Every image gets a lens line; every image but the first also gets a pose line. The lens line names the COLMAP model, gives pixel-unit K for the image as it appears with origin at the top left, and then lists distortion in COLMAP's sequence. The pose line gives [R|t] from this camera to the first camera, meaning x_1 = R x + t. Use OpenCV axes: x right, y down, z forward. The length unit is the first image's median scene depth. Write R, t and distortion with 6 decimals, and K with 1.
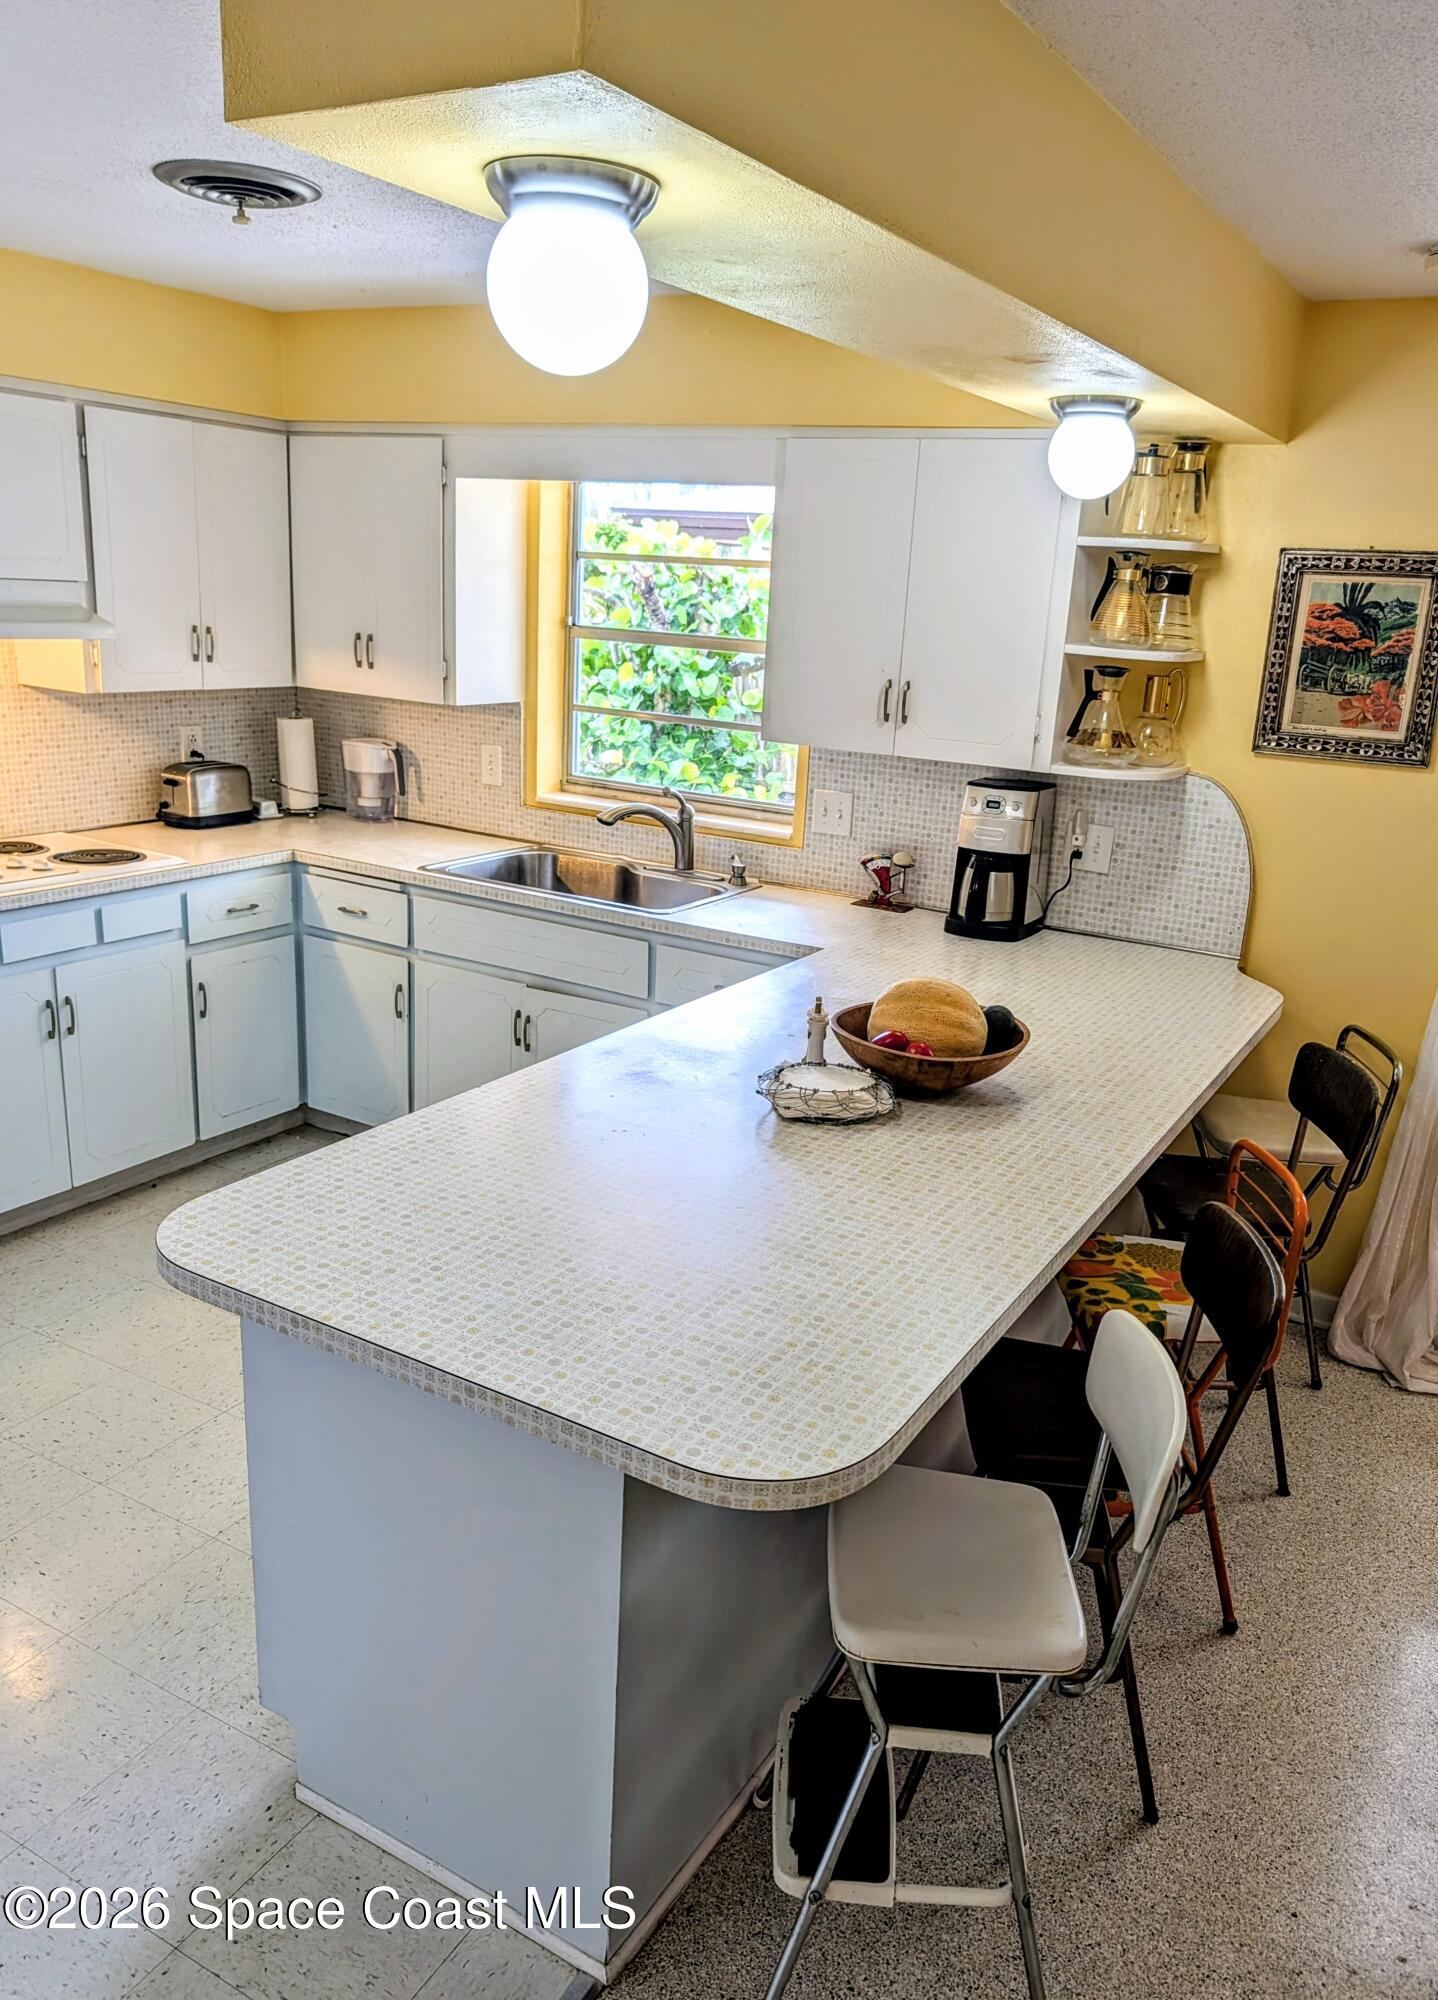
lens RADIAL K [[1471.6, 0, 738.4], [0, 1471.6, 1024.2], [0, 0, 1]] dist [0.006943, 0.002202]
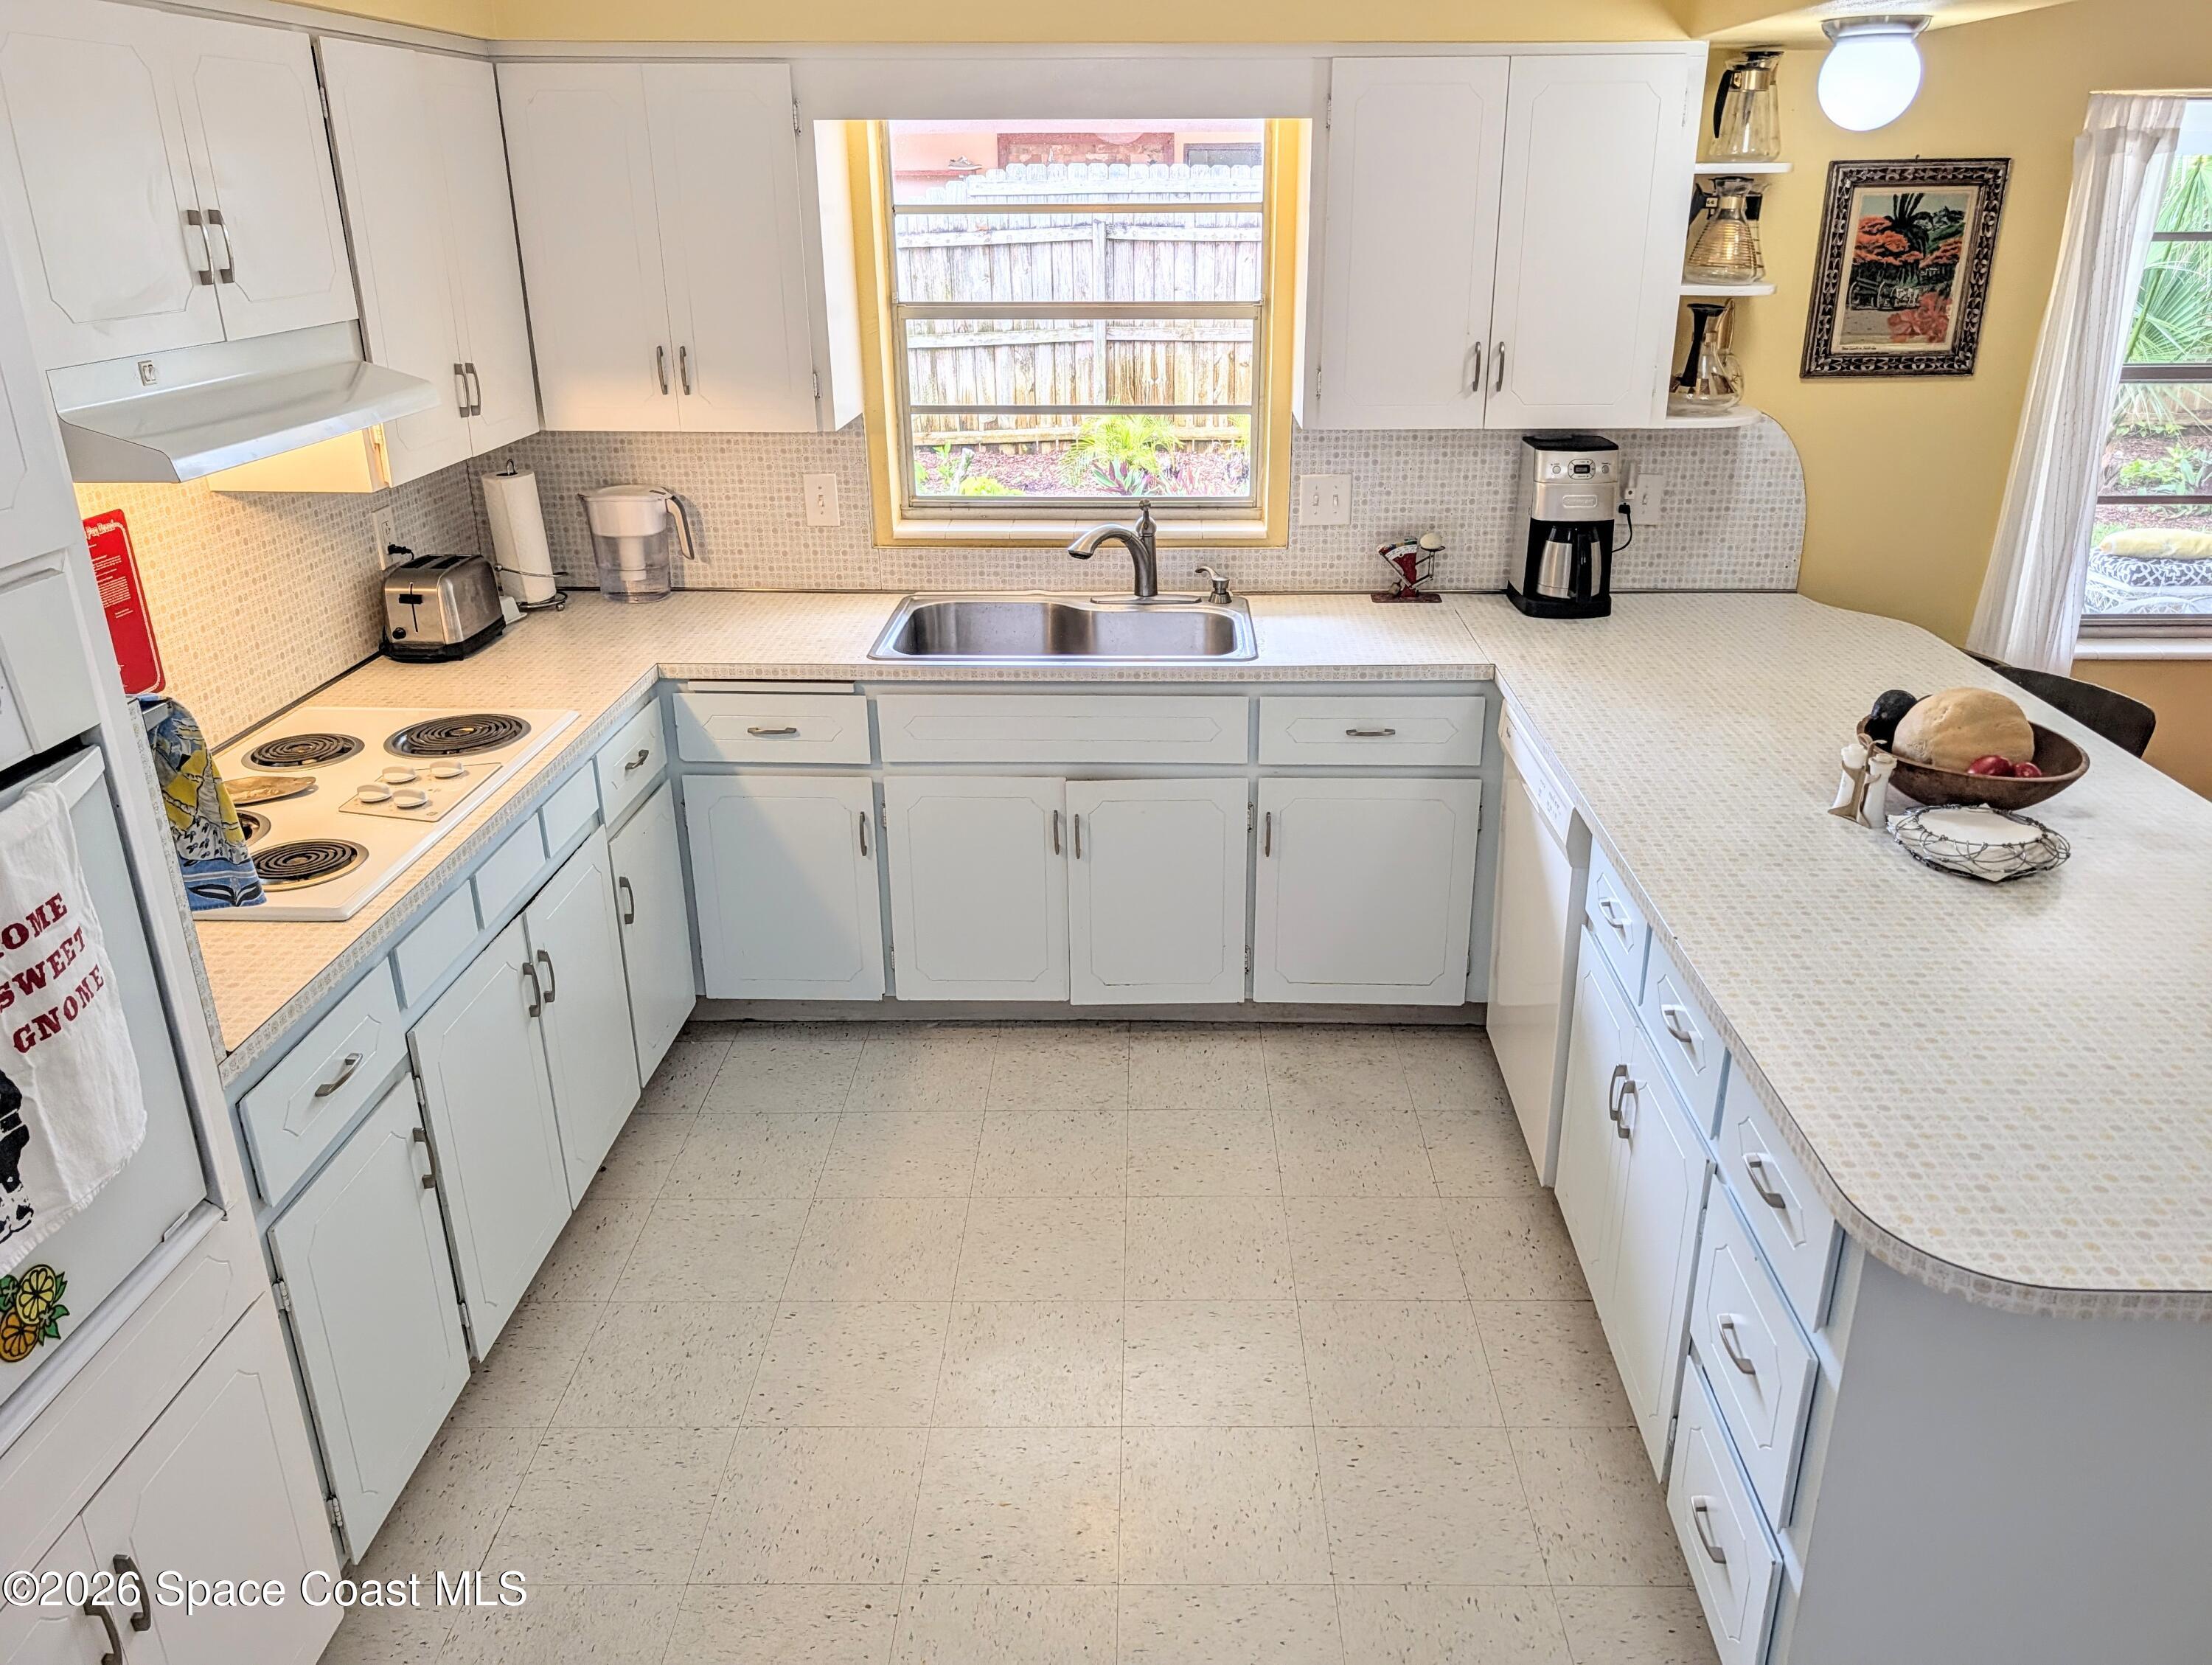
lens RADIAL K [[1612.2, 0, 1141.7], [0, 1612.2, 791.0], [0, 0, 1]] dist [0.026531, -0.021488]
pose [[0.874365, -0.228155, 0.428288, -0.524503], [0.189631, 0.973048, 0.131217, -0.137038], [-0.446683, -0.033515, 0.894065, 0.225450]]
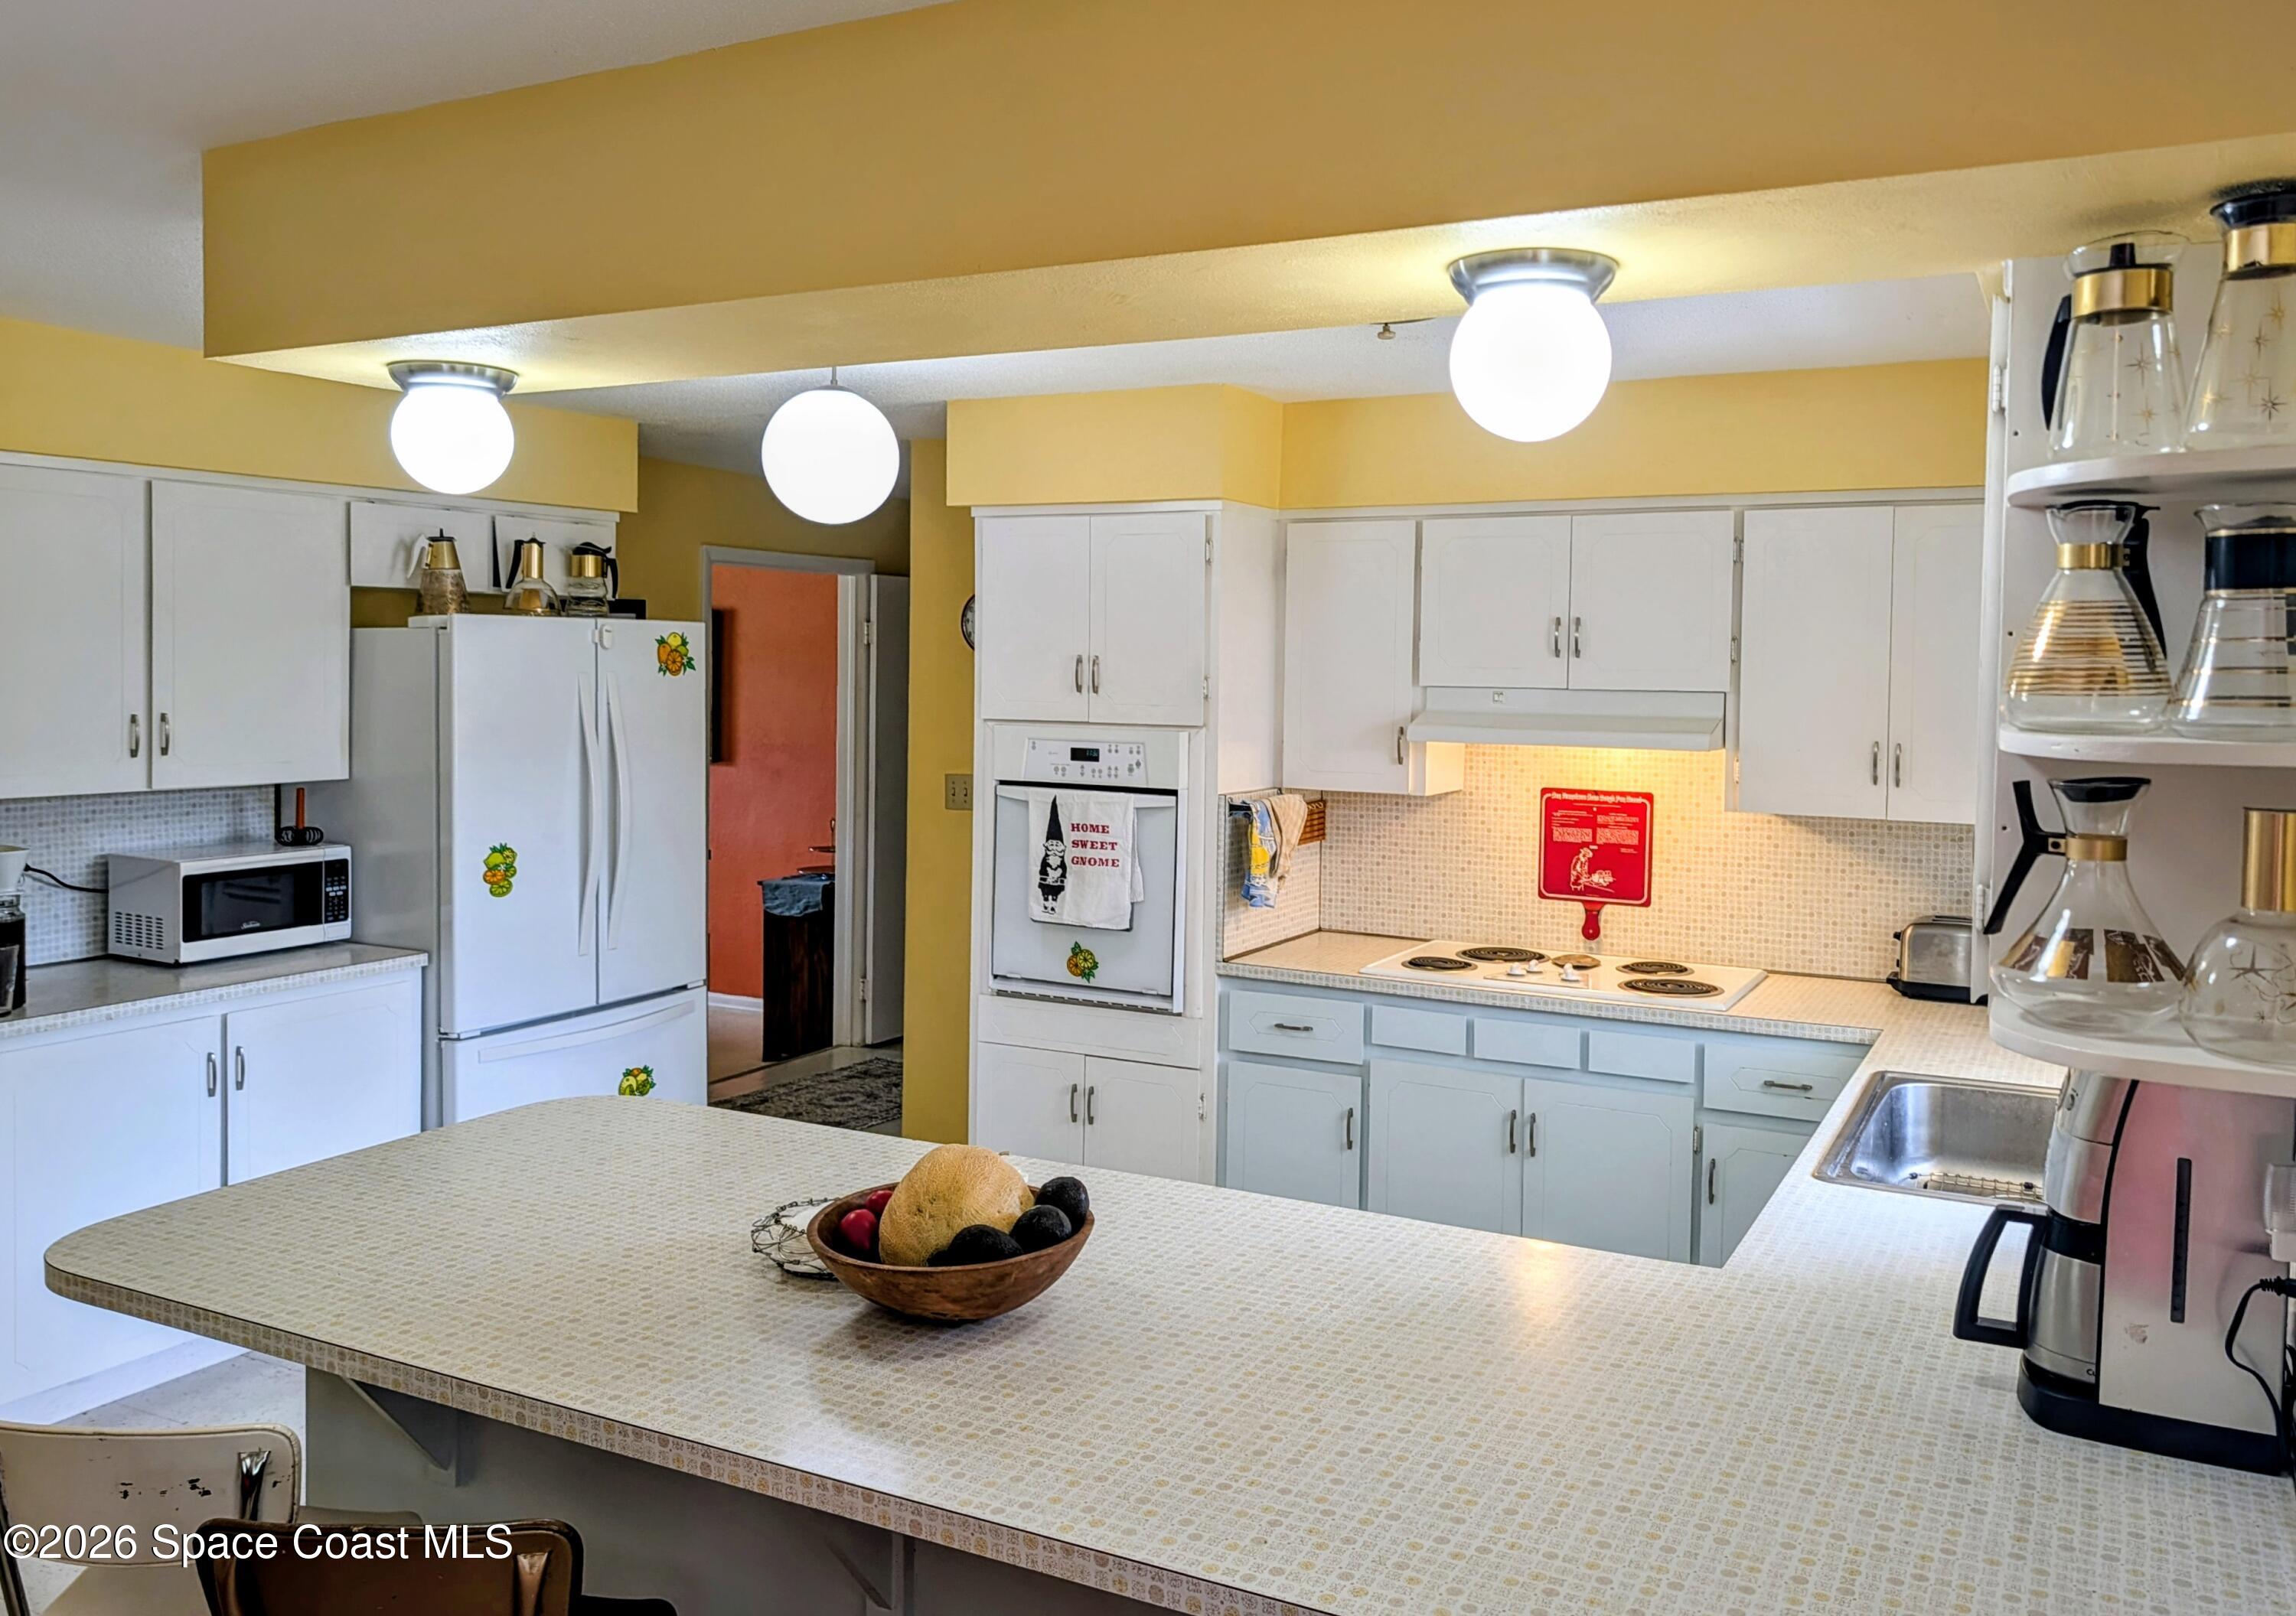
lens RADIAL K [[1767.2, 0, 1226.0], [0, 1767.2, 709.0], [0, 0, 1]] dist [0.038639, -0.005527]
pose [[0.056770, -0.030264, -0.997928, 0.676467], [-0.295663, 0.954196, -0.045757, -0.157513], [0.953604, 0.297648, 0.045222, 0.698965]]
